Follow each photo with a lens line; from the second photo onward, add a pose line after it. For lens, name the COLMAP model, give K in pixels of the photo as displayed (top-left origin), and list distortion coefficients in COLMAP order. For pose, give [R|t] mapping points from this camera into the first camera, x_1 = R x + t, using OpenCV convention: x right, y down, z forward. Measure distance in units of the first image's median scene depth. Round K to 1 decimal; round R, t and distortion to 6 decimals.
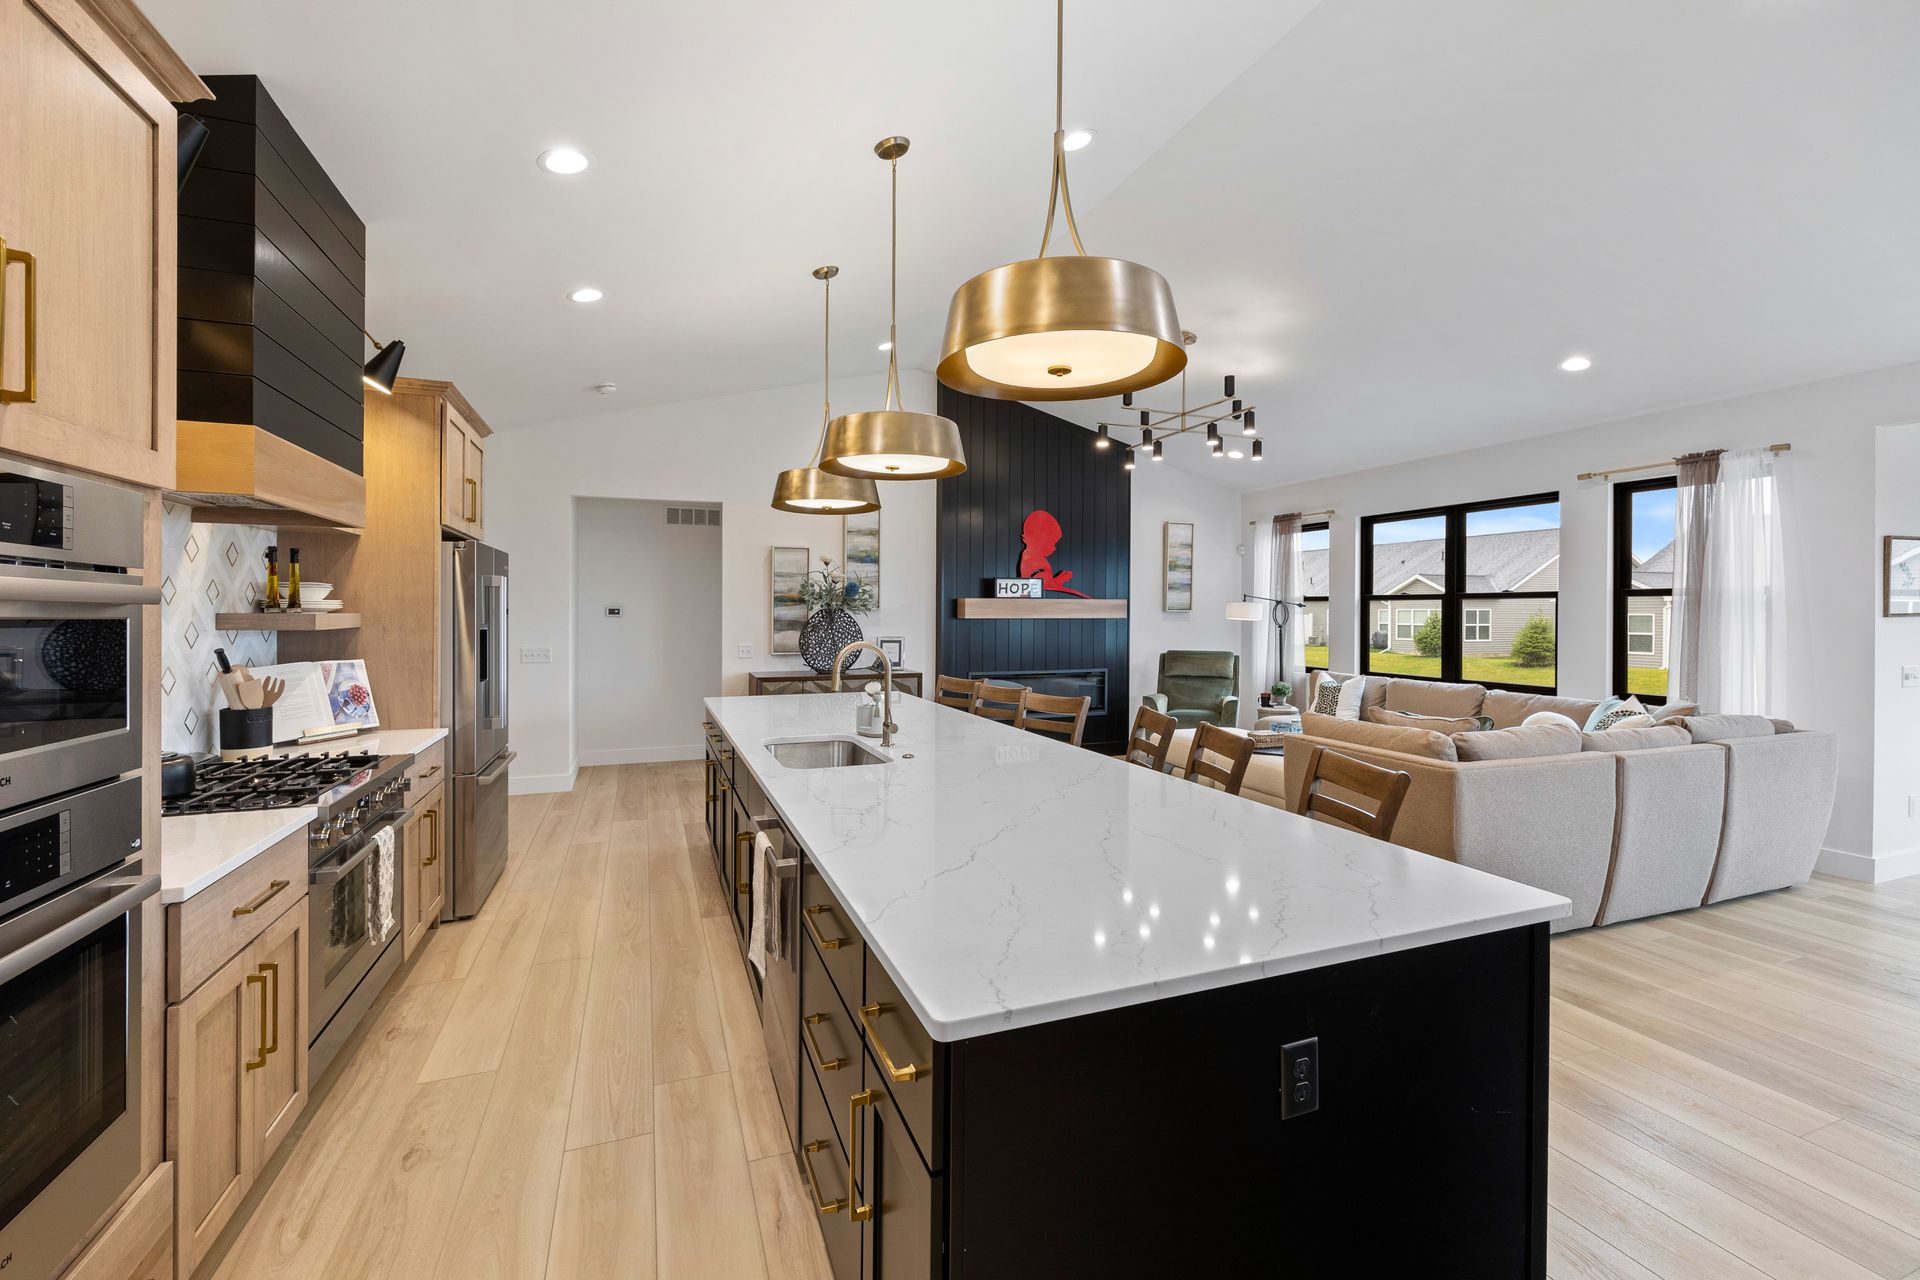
lens RADIAL K [[791.7, 0, 967.0], [0, 791.7, 627.6], [0, 0, 1]] dist [0.003181, 0.000459]
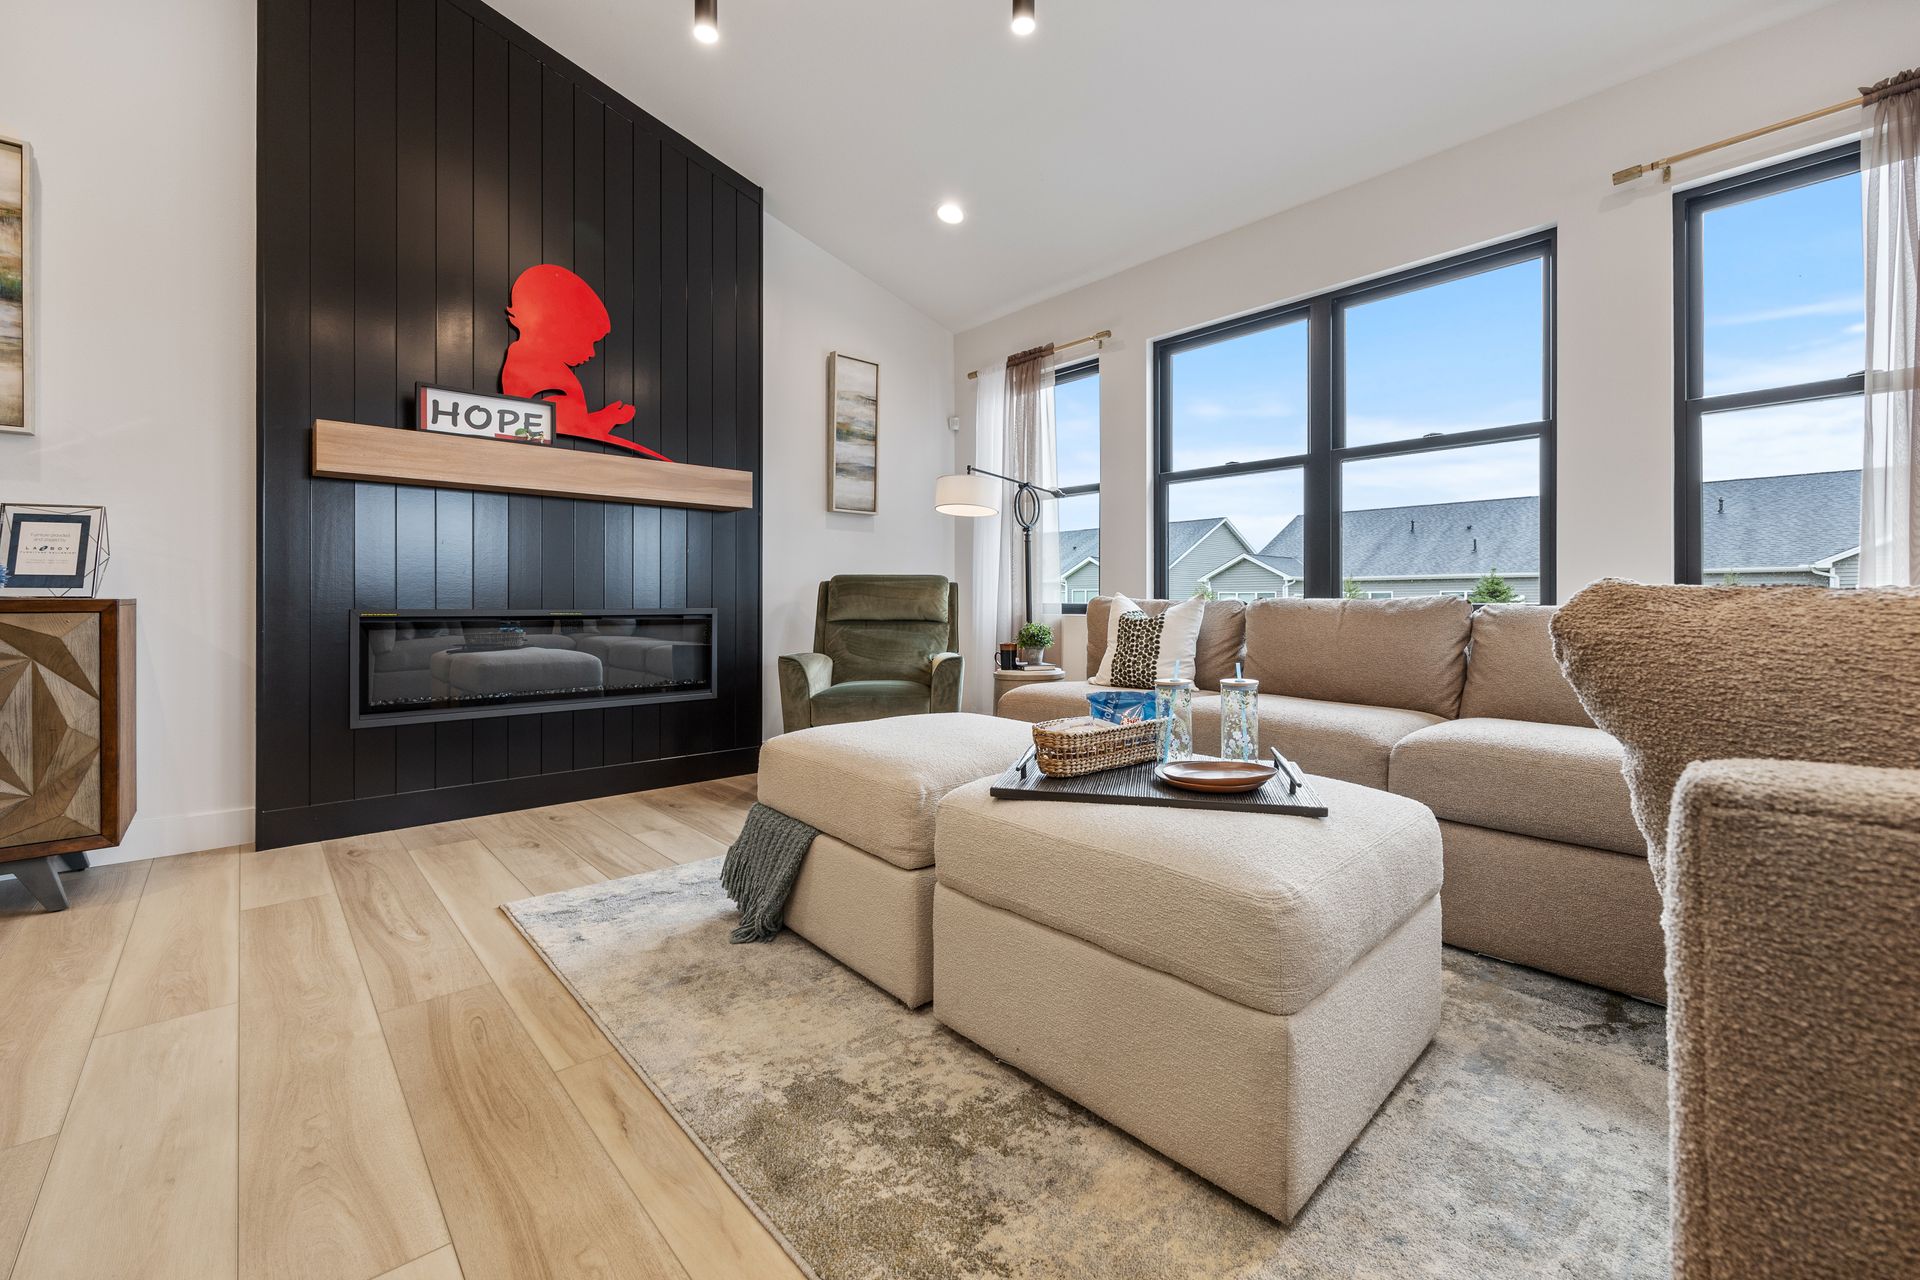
lens RADIAL K [[791.7, 0, 963.6], [0, 791.7, 622.4], [0, 0, 1]] dist [0.003181, 0.000459]
pose [[0.930766, -0.008504, 0.365517, 0.142371], [0.005612, 0.999944, 0.008973, 0.058853], [-0.365573, -0.006301, 0.930761, 0.476326]]
